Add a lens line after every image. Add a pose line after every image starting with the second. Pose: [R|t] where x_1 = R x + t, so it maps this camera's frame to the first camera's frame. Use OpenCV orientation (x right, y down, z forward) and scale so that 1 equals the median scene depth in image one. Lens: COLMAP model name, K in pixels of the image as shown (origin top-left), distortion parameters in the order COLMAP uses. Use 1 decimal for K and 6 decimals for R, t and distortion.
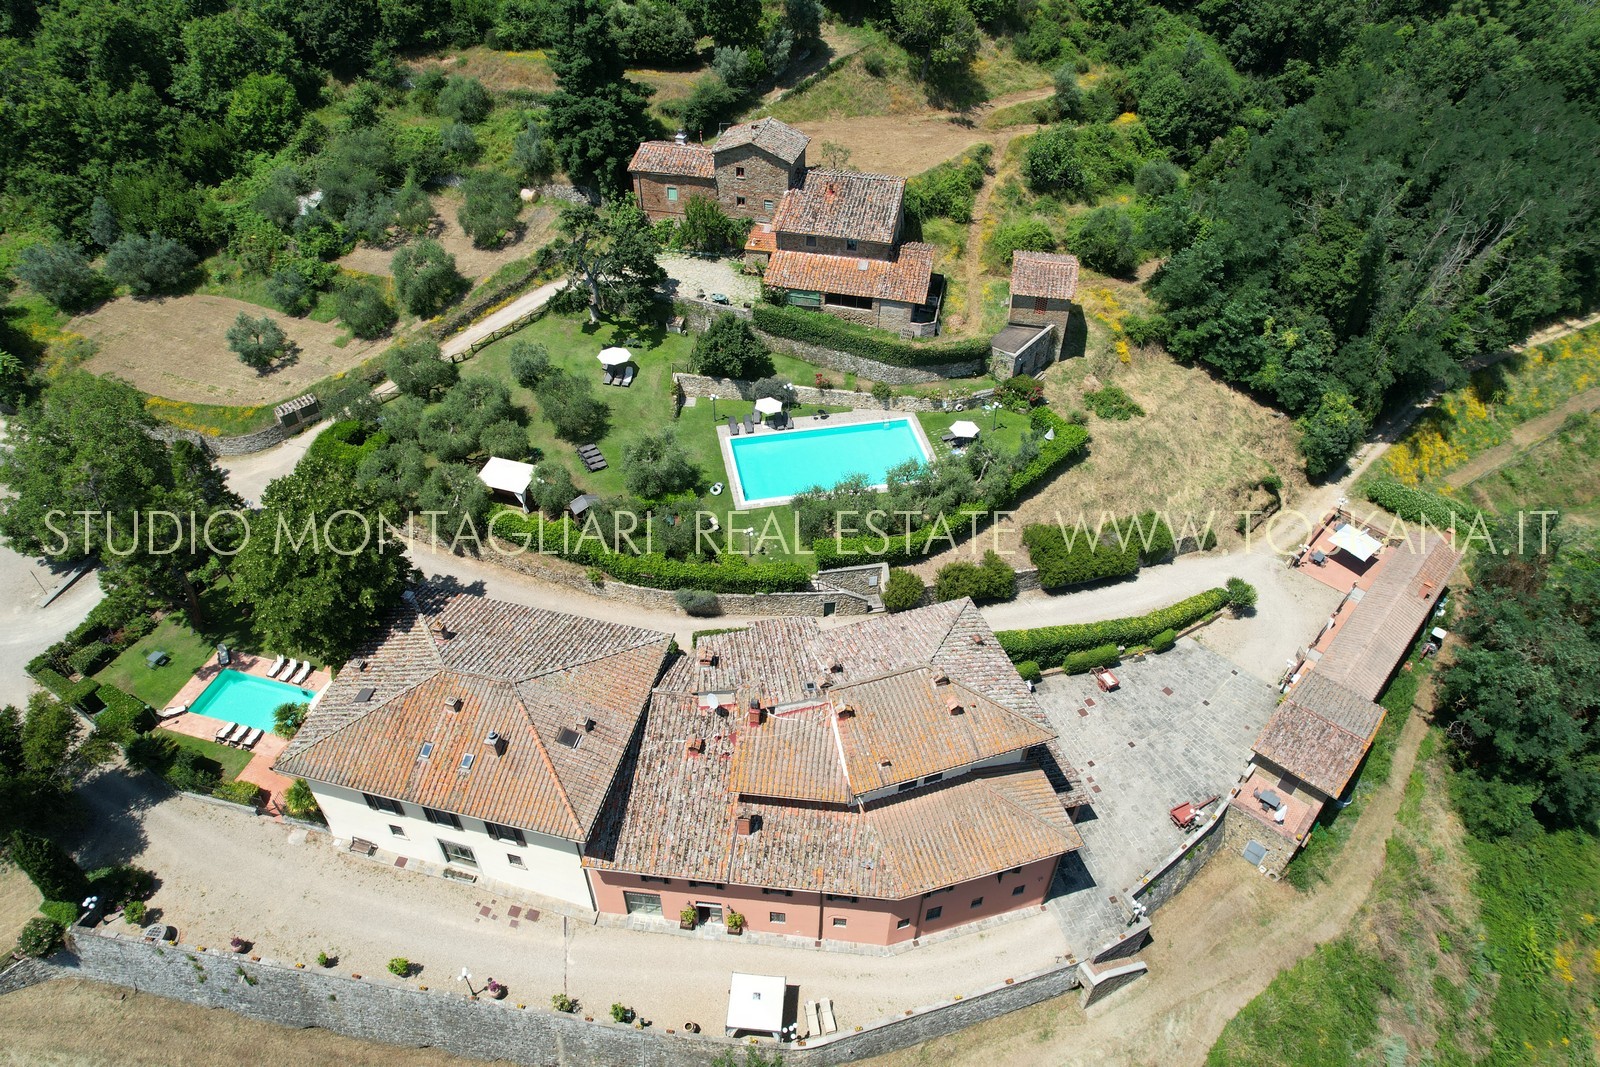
lens RADIAL K [[1019.9, 0, 802.2], [0, 1019.9, 528.6], [0, 0, 1]] dist [-0.077067, 0.070201]
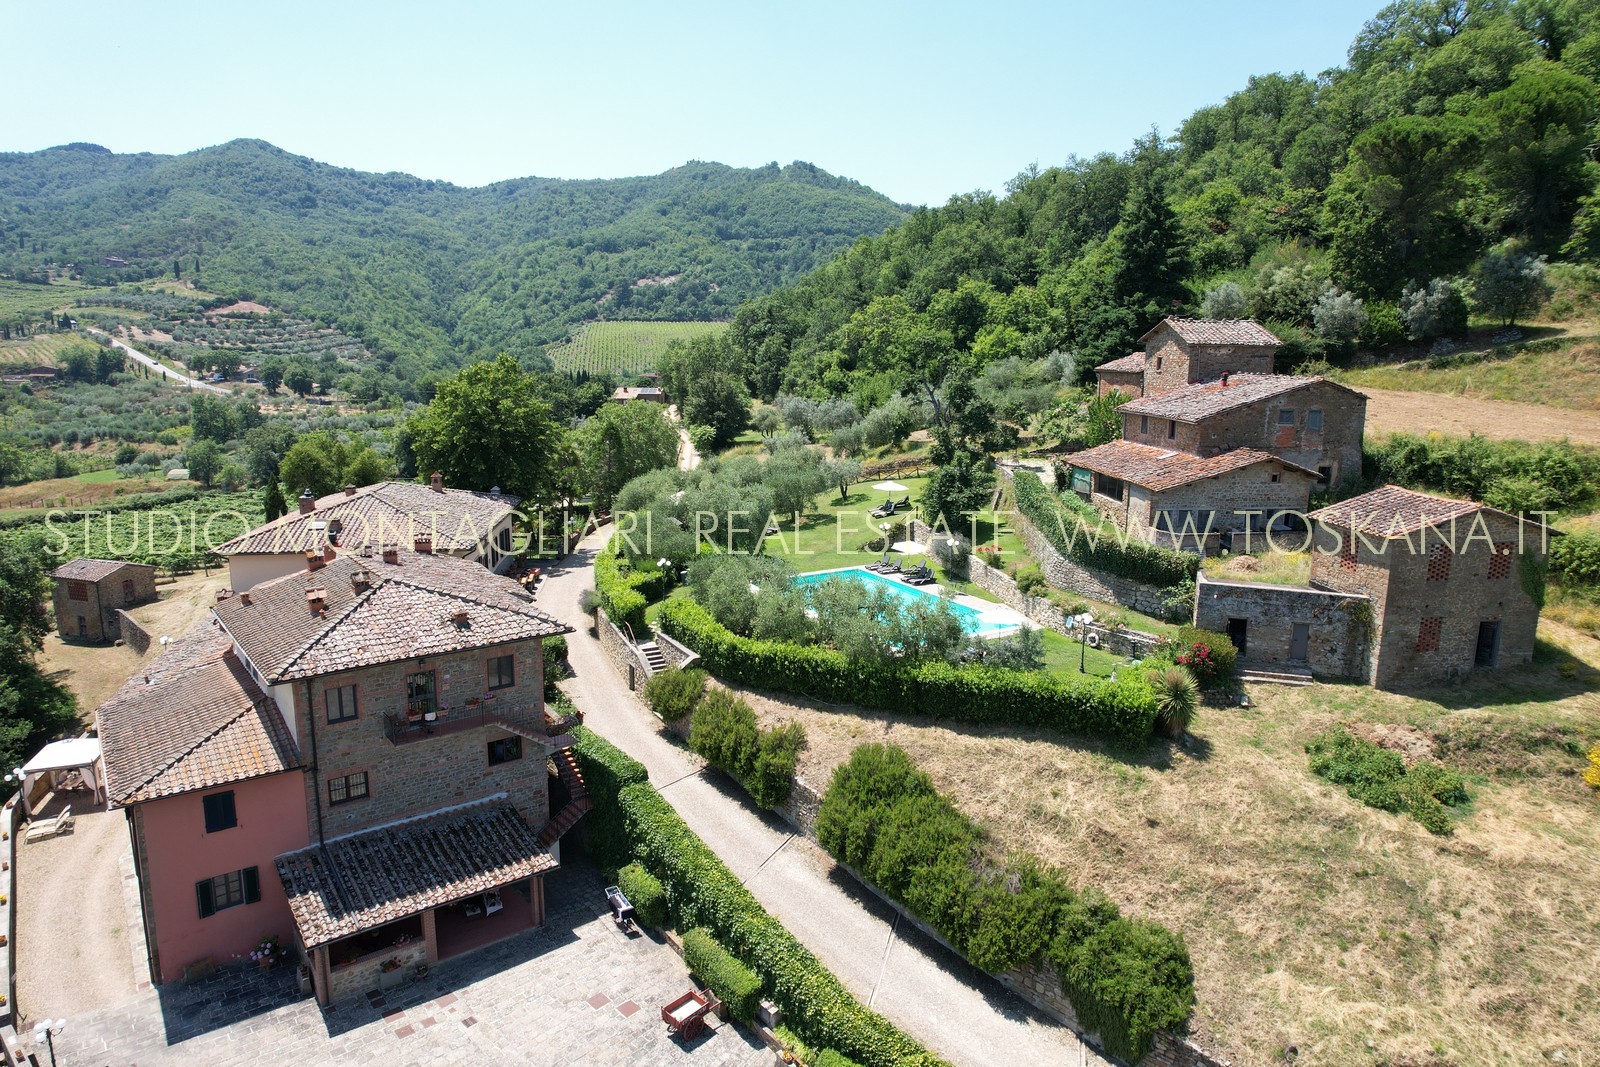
lens RADIAL K [[1019.9, 0, 799.5], [0, 1019.9, 536.8], [0, 0, 1]] dist [-0.077067, 0.070201]
pose [[0.341053, 0.176579, -0.923311, 0.593656], [-0.634274, 0.768154, -0.087382, -0.008858], [0.693815, 0.615434, 0.373981, 0.615342]]
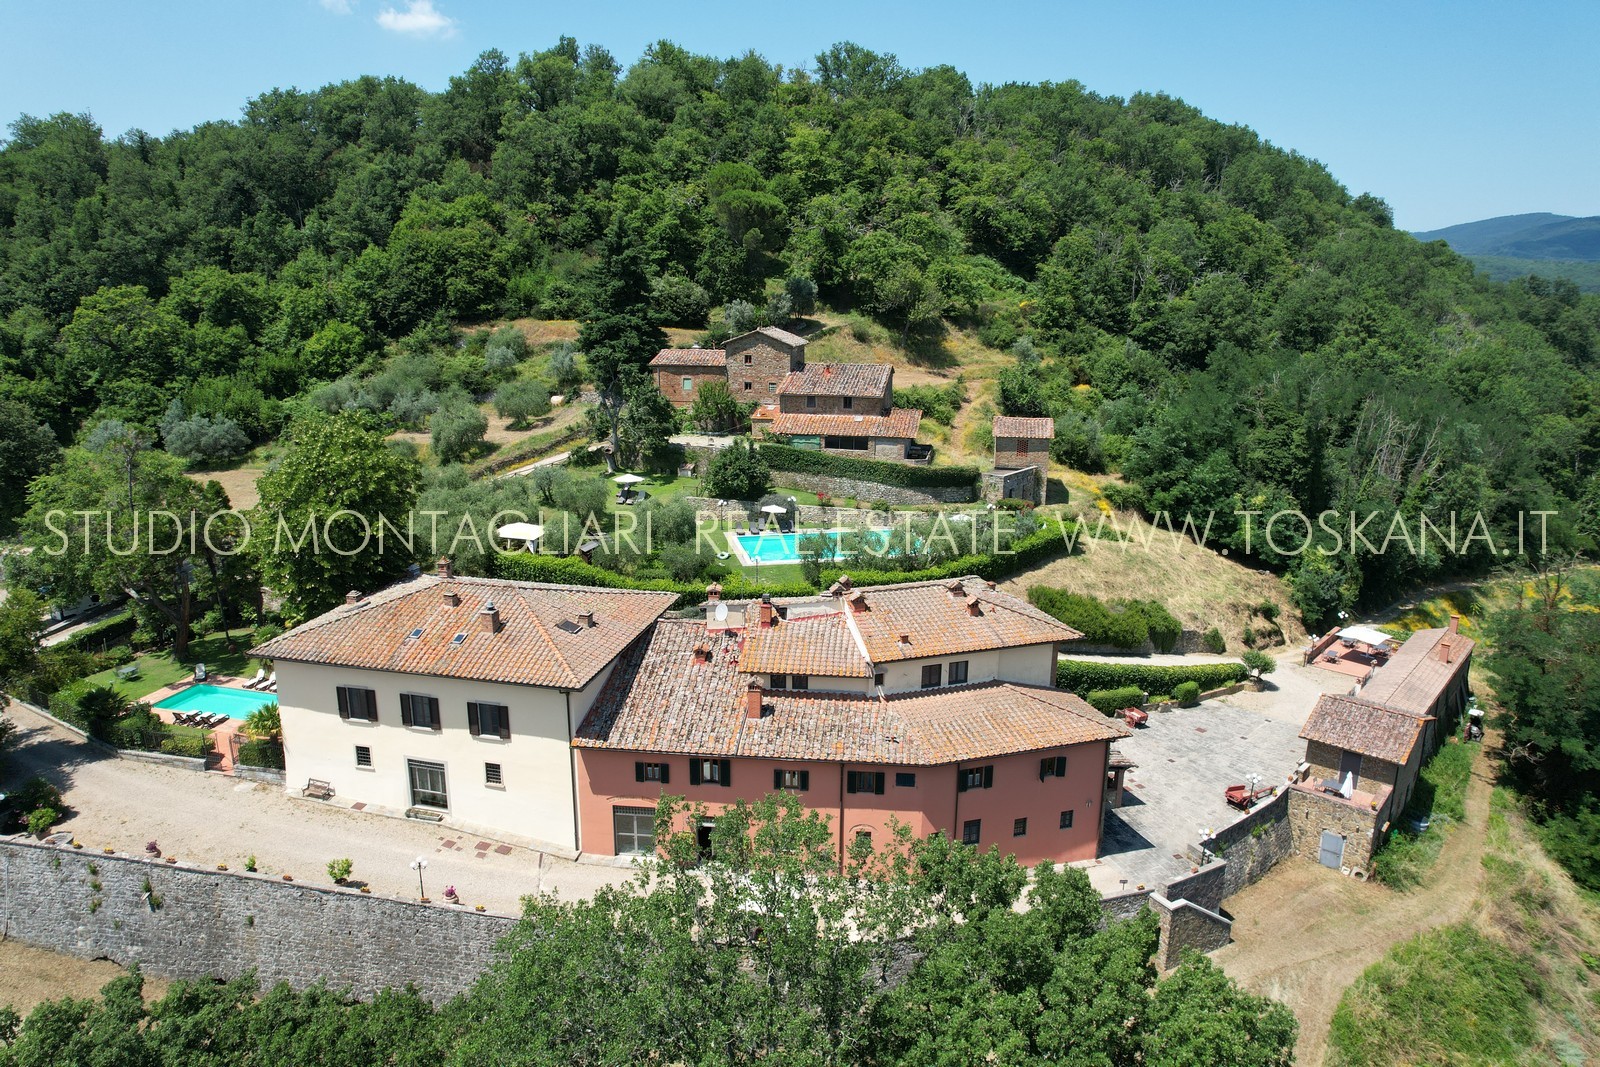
lens RADIAL K [[1019.9, 0, 800.2], [0, 1019.9, 530.4], [0, 0, 1]] dist [-0.077067, 0.070201]
pose [[0.999931, -0.003929, 0.011087, -0.016259], [0.008667, 0.883361, -0.468613, 0.365717], [-0.007953, 0.468677, 0.883334, 0.076498]]
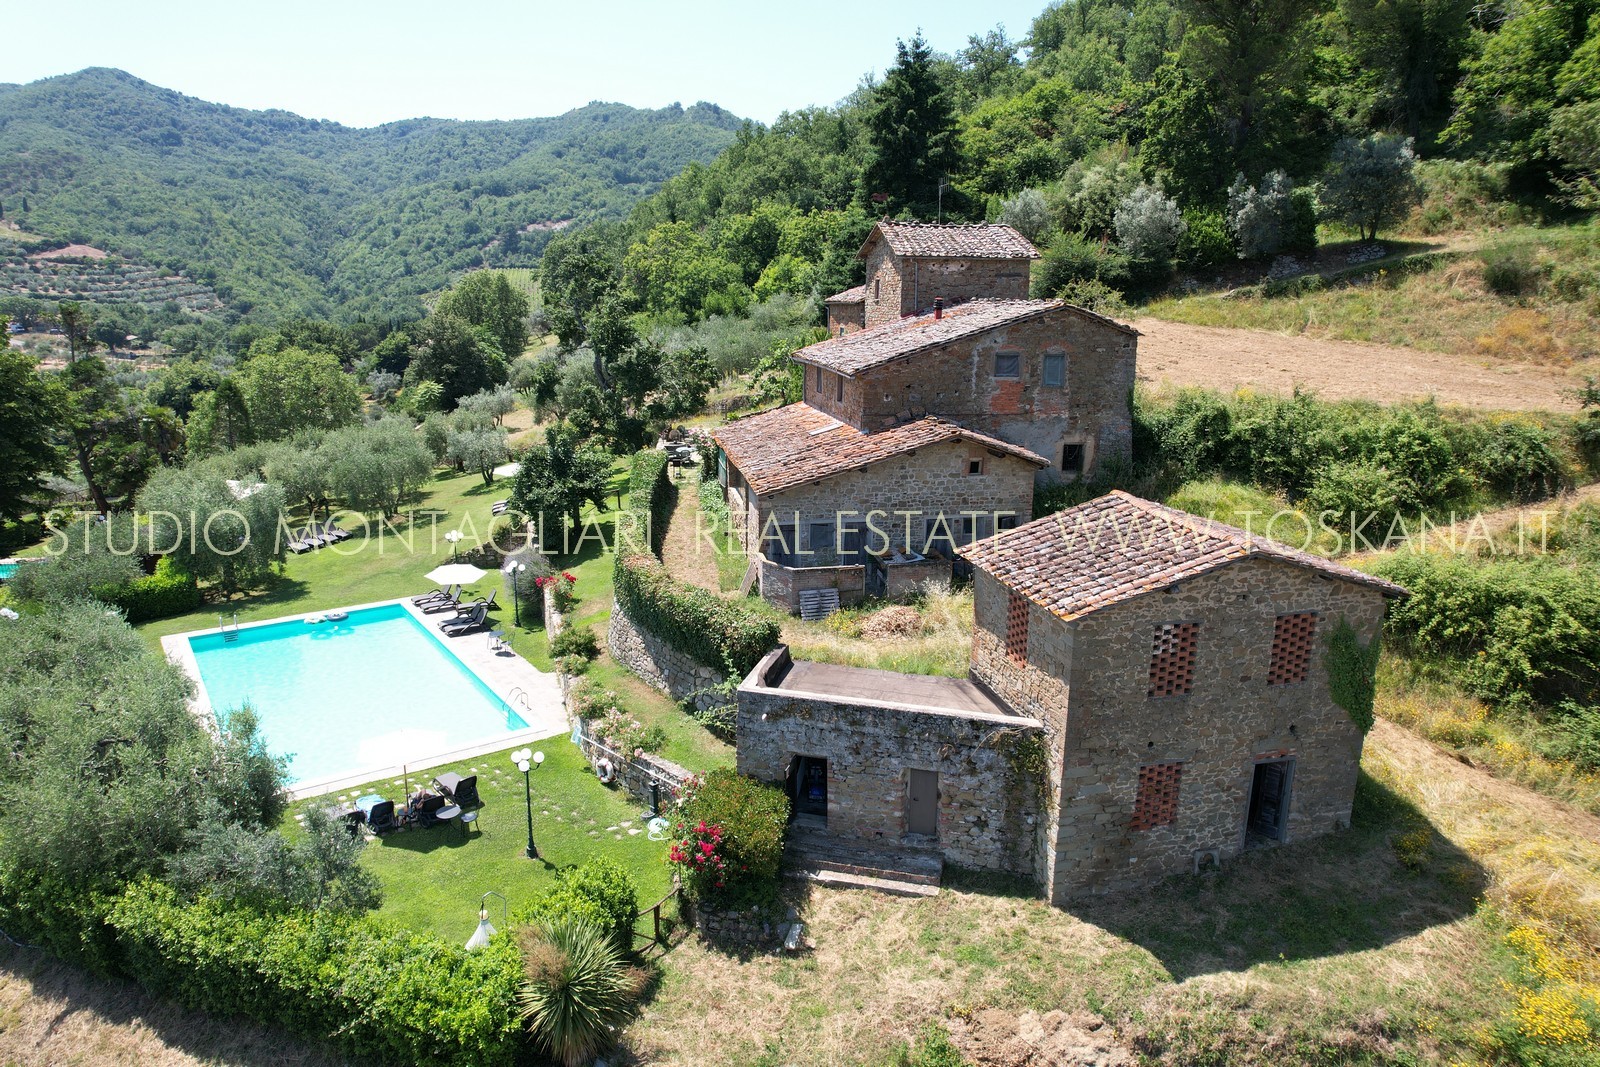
lens RADIAL K [[1019.9, 0, 799.2], [0, 1019.9, 539.9], [0, 0, 1]] dist [-0.077067, 0.070201]
pose [[0.411971, 0.215802, -0.885273, 0.431387], [-0.614717, 0.782981, -0.095199, -0.177054], [0.672608, 0.583412, 0.455223, 0.824916]]
